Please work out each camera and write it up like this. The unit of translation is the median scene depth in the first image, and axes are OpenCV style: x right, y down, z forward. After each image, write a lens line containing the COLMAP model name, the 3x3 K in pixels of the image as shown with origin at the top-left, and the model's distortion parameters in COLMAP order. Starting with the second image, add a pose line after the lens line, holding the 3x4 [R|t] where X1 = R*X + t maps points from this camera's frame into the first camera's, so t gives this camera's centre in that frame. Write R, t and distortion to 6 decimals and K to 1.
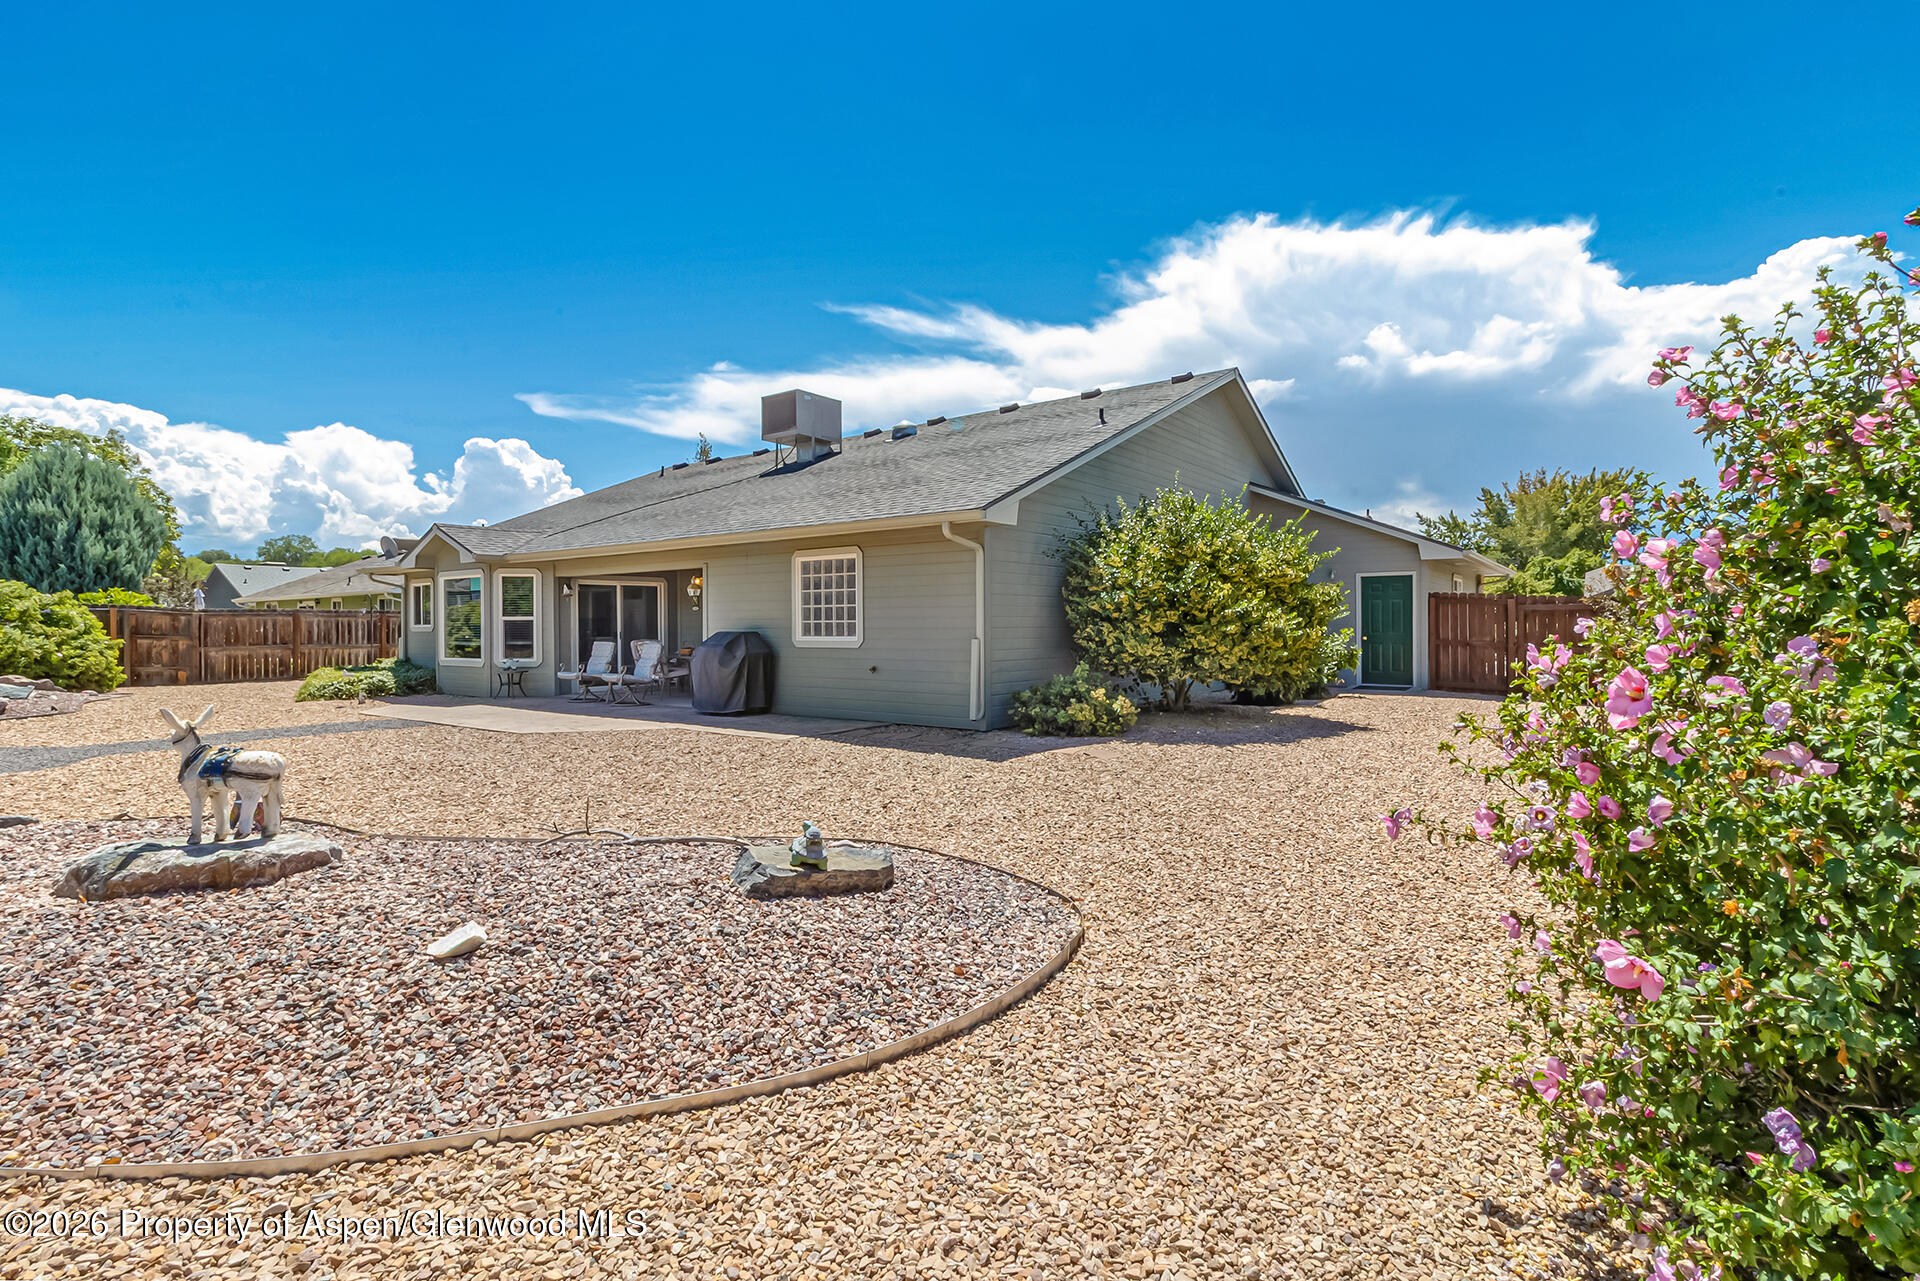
lens RADIAL K [[902.4, 0, 968.6], [0, 902.4, 629.4], [0, 0, 1]] dist [-0.002699, 0.001133]
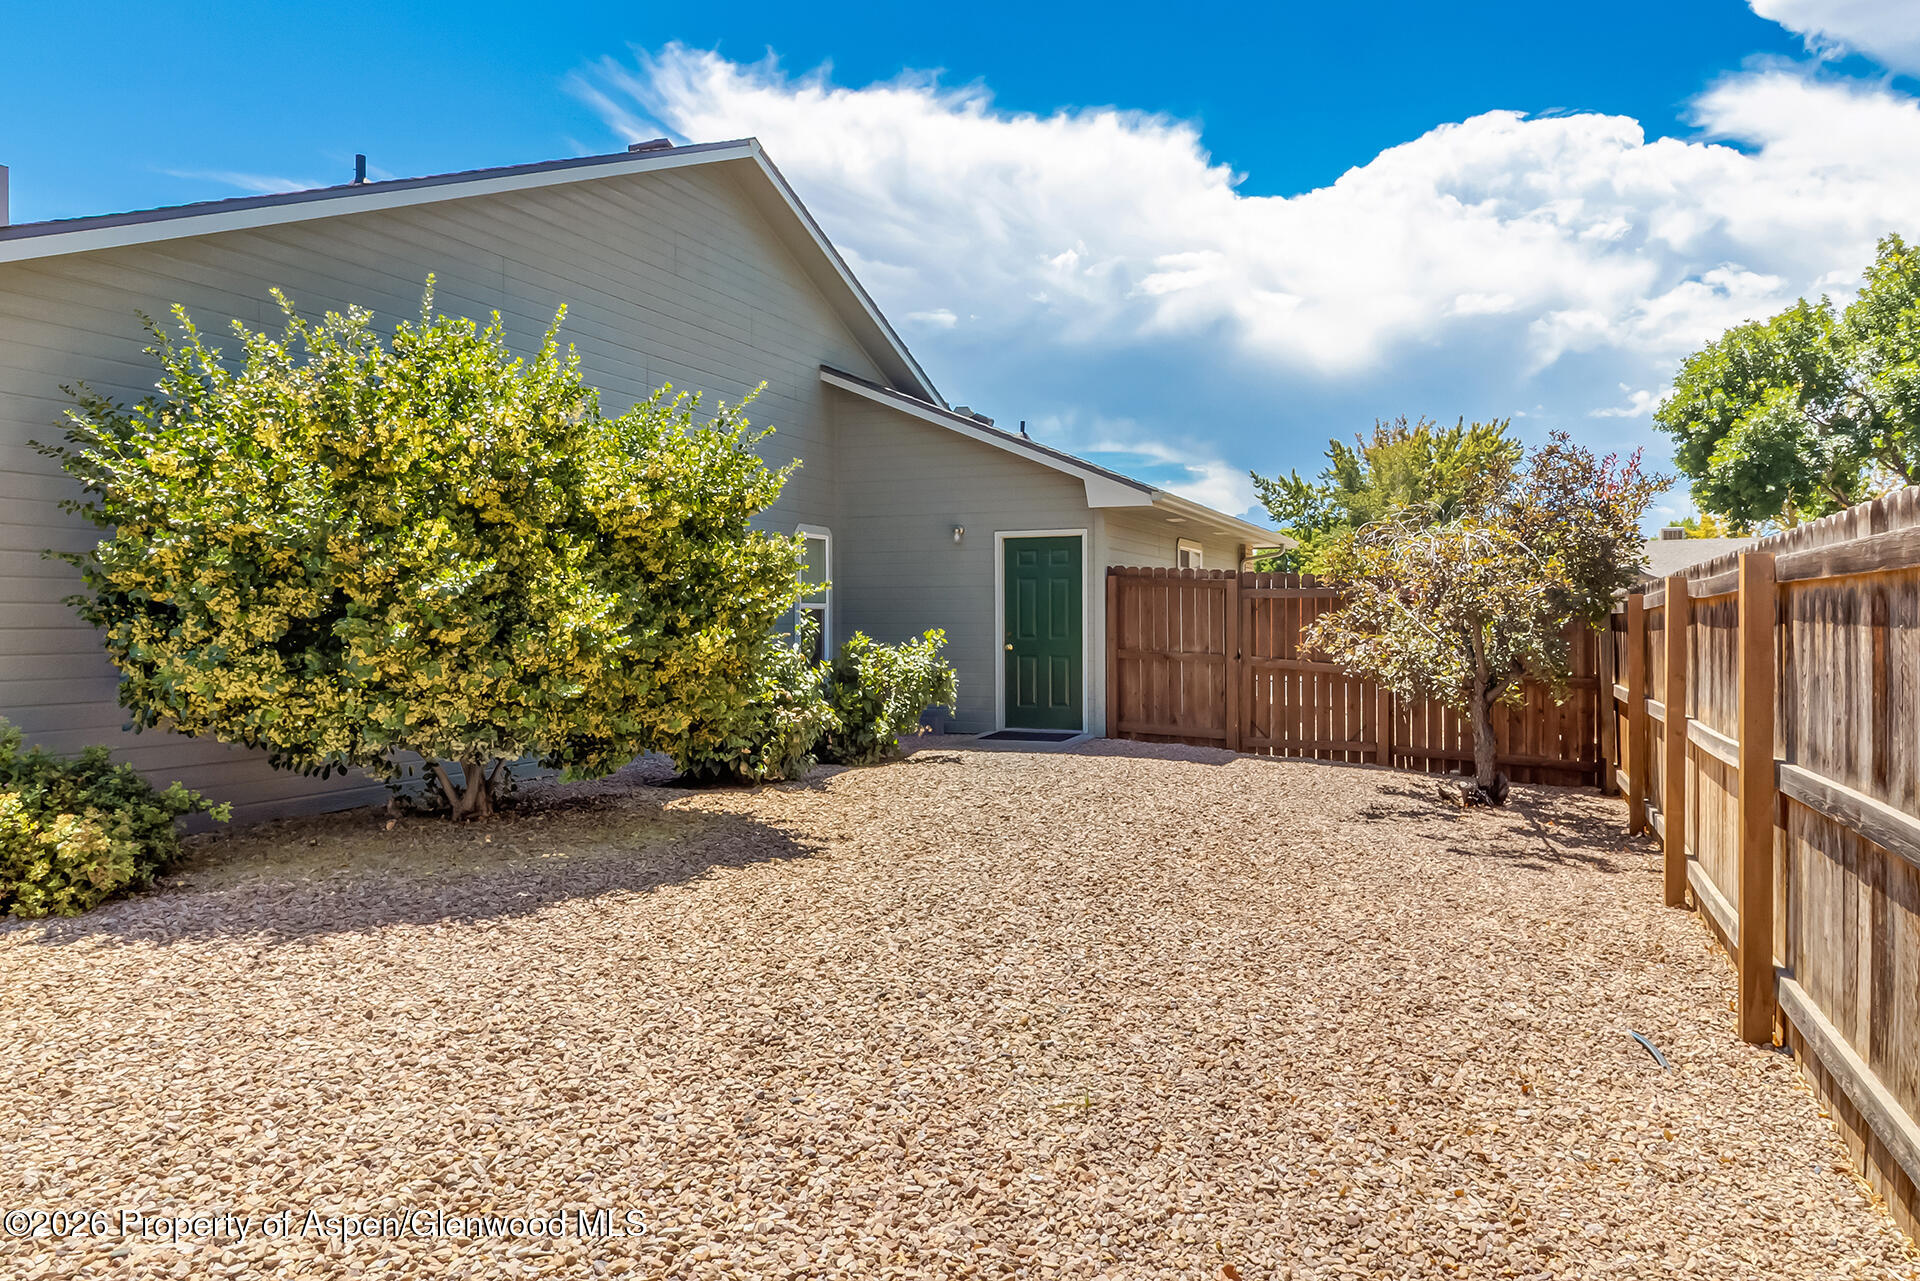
lens RADIAL K [[1218.6, 0, 960.0], [0, 1218.6, 640.5], [0, 0, 1]] dist [0.001065, -0.016011]
pose [[0.980253, -0.002481, 0.197734, 0.234870], [0.000497, 0.999949, 0.010080, -0.001263], [-0.197749, -0.009782, 0.980204, 0.228491]]
